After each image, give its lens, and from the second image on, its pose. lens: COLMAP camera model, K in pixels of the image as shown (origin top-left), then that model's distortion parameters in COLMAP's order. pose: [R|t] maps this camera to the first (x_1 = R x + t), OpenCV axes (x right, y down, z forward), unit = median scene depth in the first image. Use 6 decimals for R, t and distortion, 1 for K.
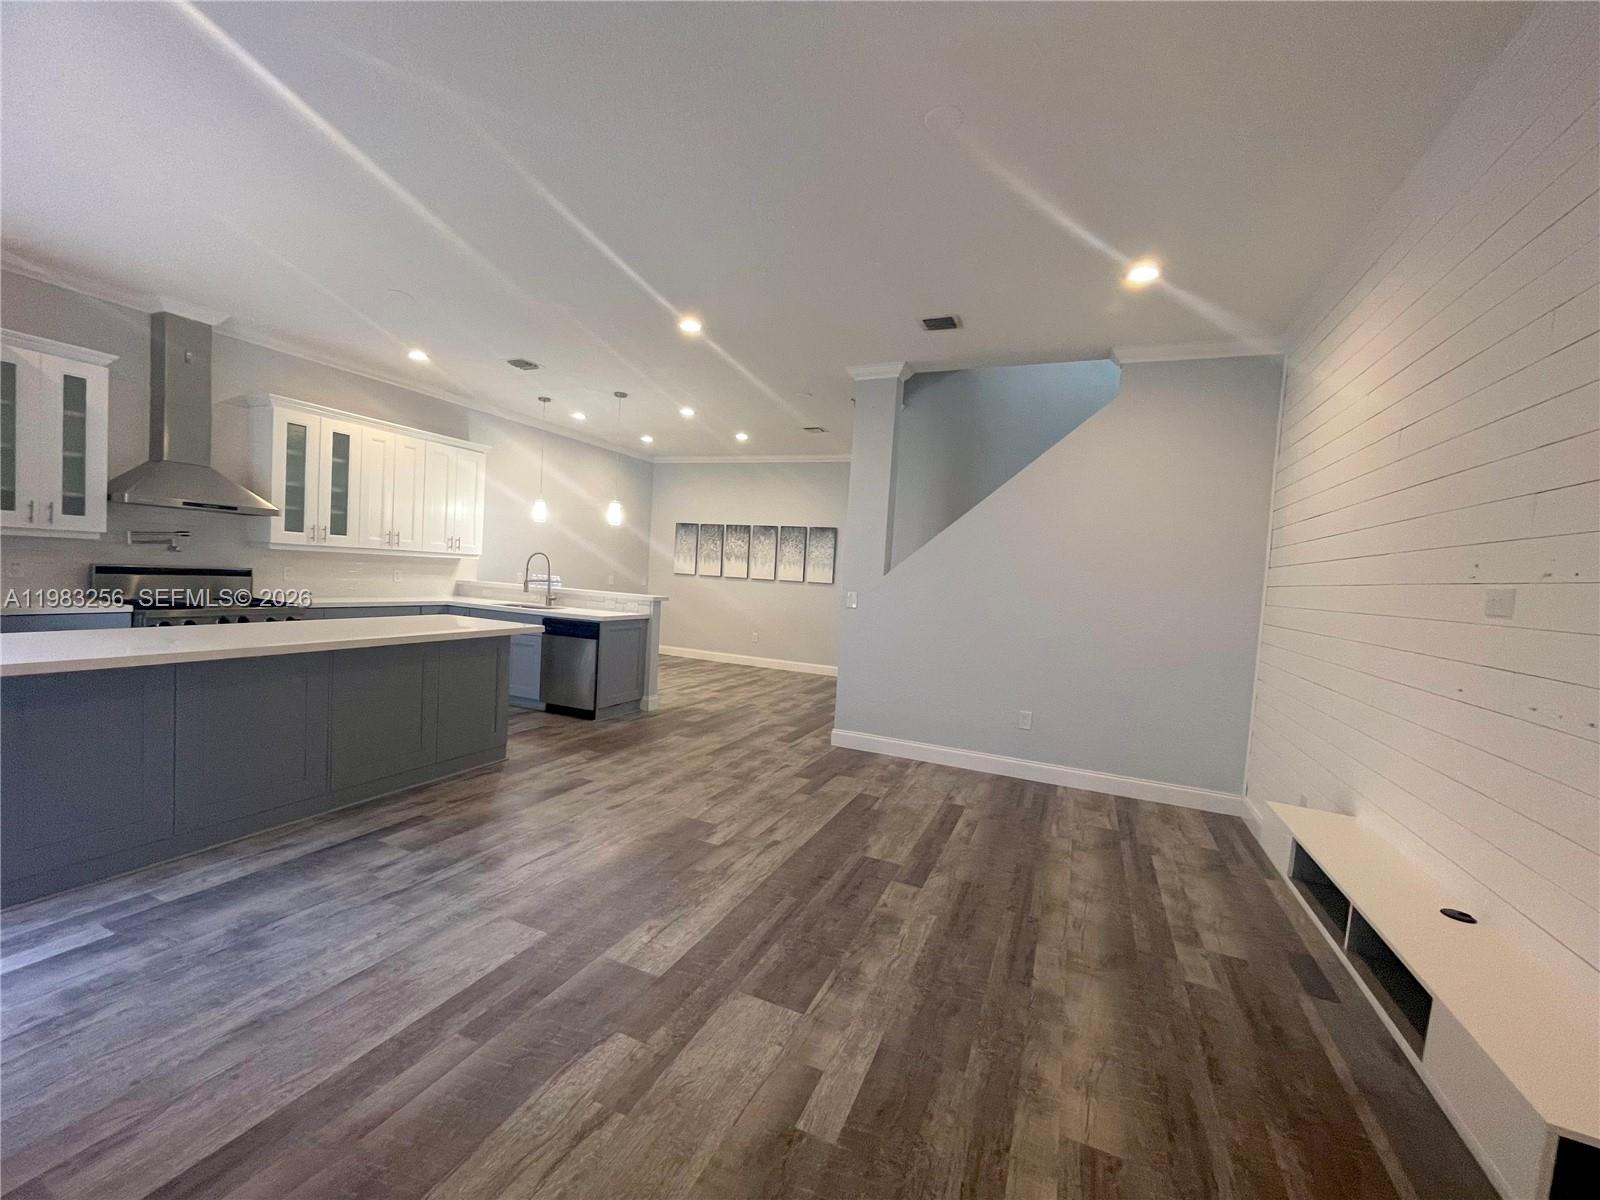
lens RADIAL K [[644.9, 0, 793.7], [0, 644.9, 600.8], [0, 0, 1]] dist [-0.000370, 0.000127]
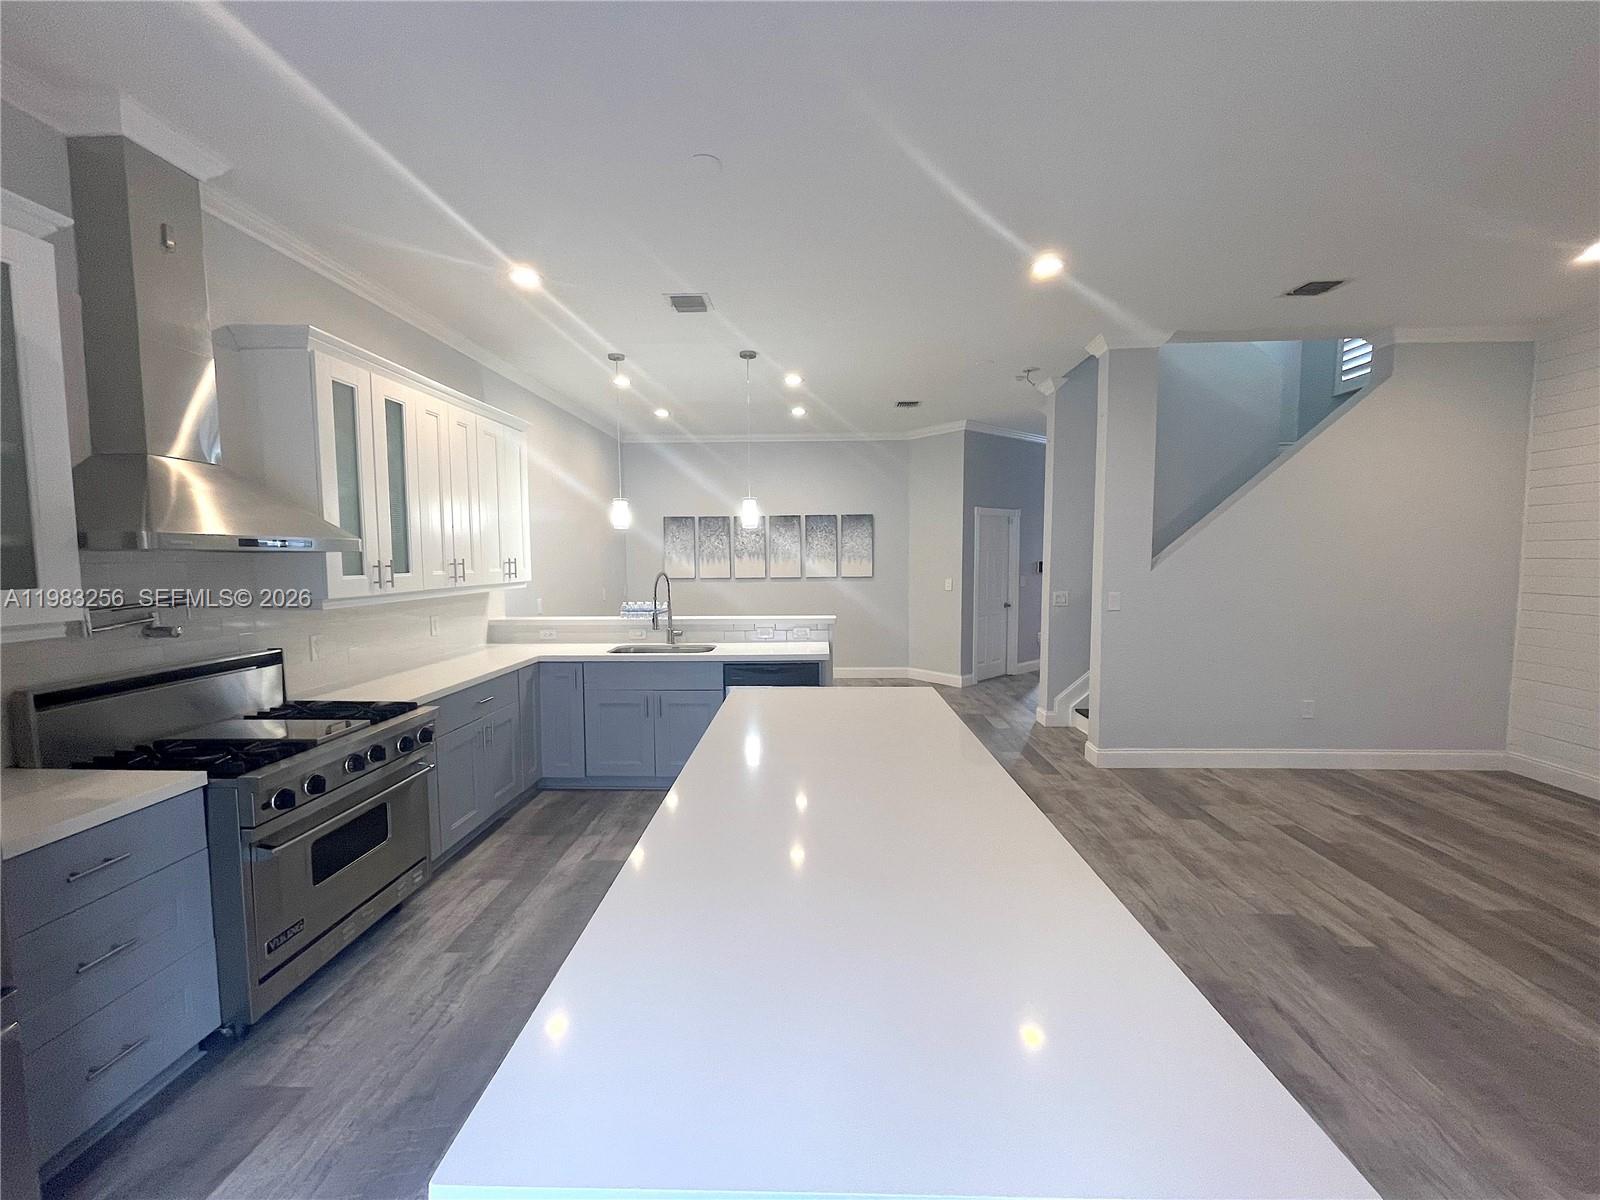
lens RADIAL K [[647.0, 0, 800.0], [0, 647.0, 600.0], [0, 0, 1]] dist [-0.003283, -0.000117]
pose [[0.929627, -0.093863, 0.356348, -0.643564], [0.081483, 0.995438, 0.049632, -0.085284], [-0.359381, -0.017103, 0.933034, 0.341465]]
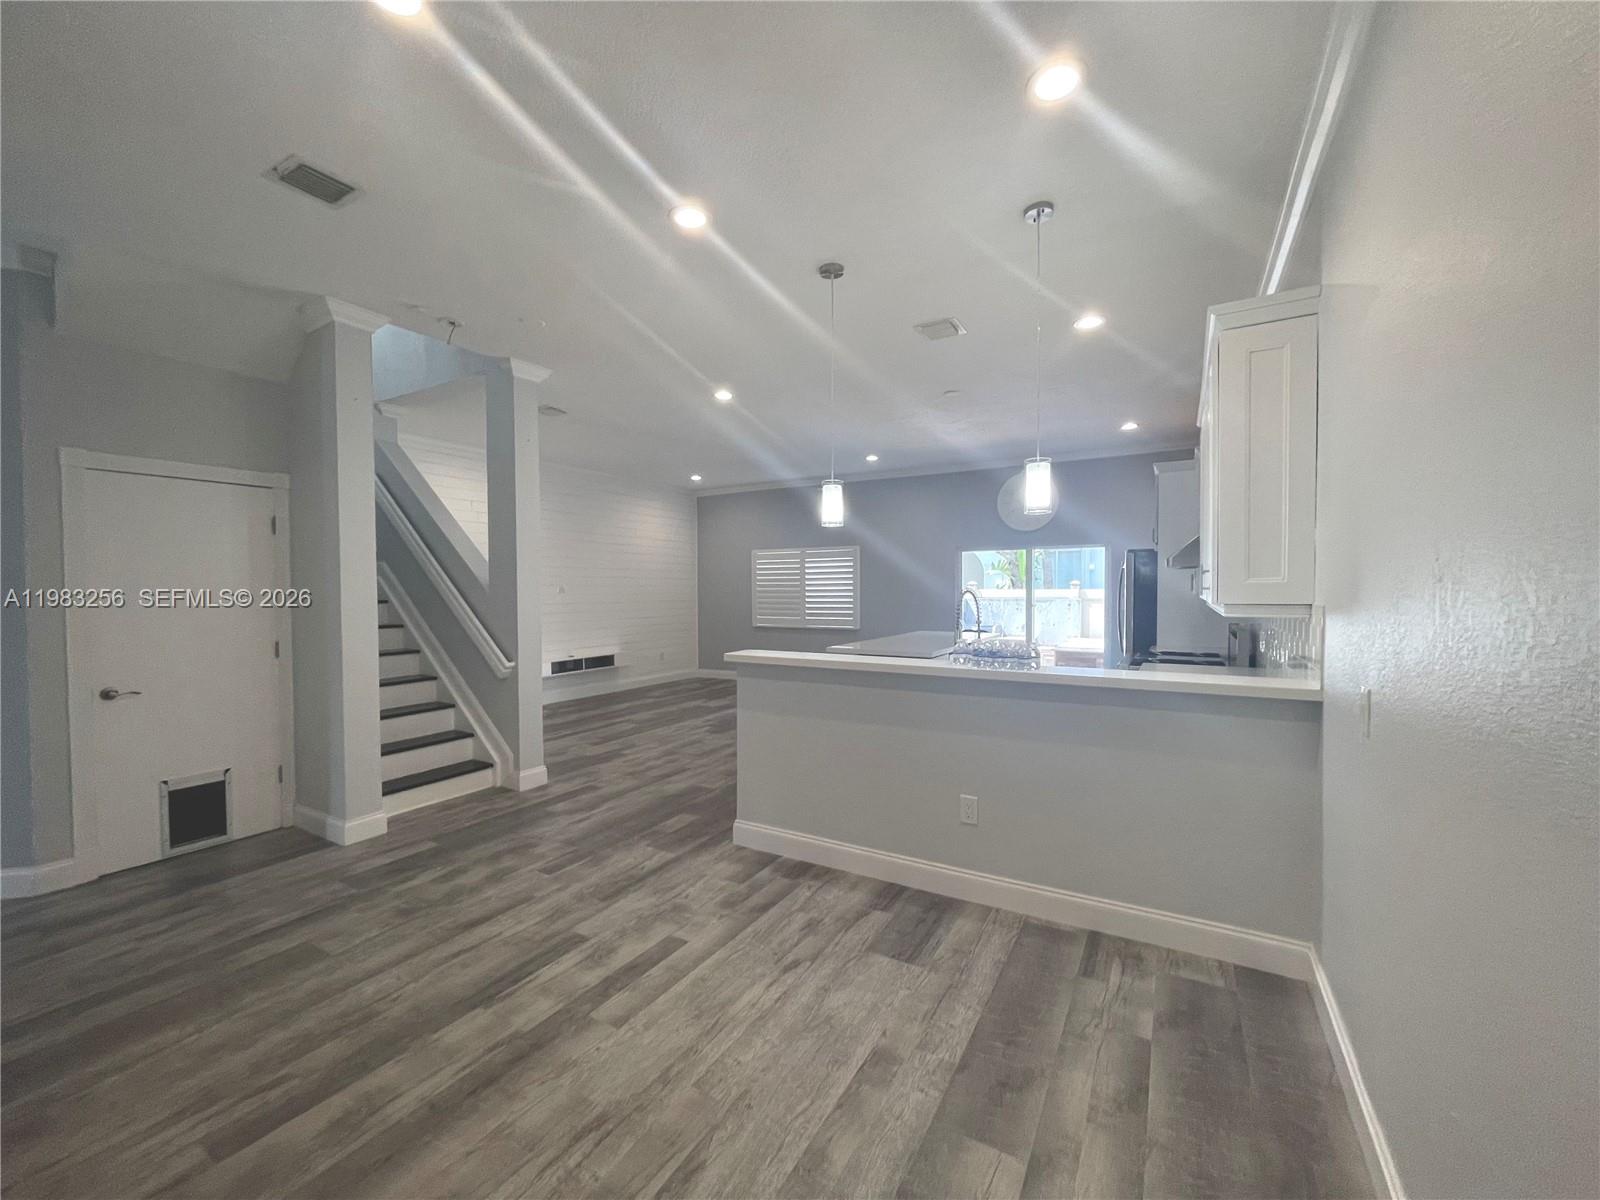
lens RADIAL K [[644.9, 0, 793.7], [0, 644.9, 600.8], [0, 0, 1]] dist [-0.000370, 0.000127]
pose [[-0.991544, -0.062369, 0.113802, -0.391121], [-0.054856, 0.996176, 0.068001, -0.117235], [-0.117608, 0.061183, -0.991174, 1.930505]]
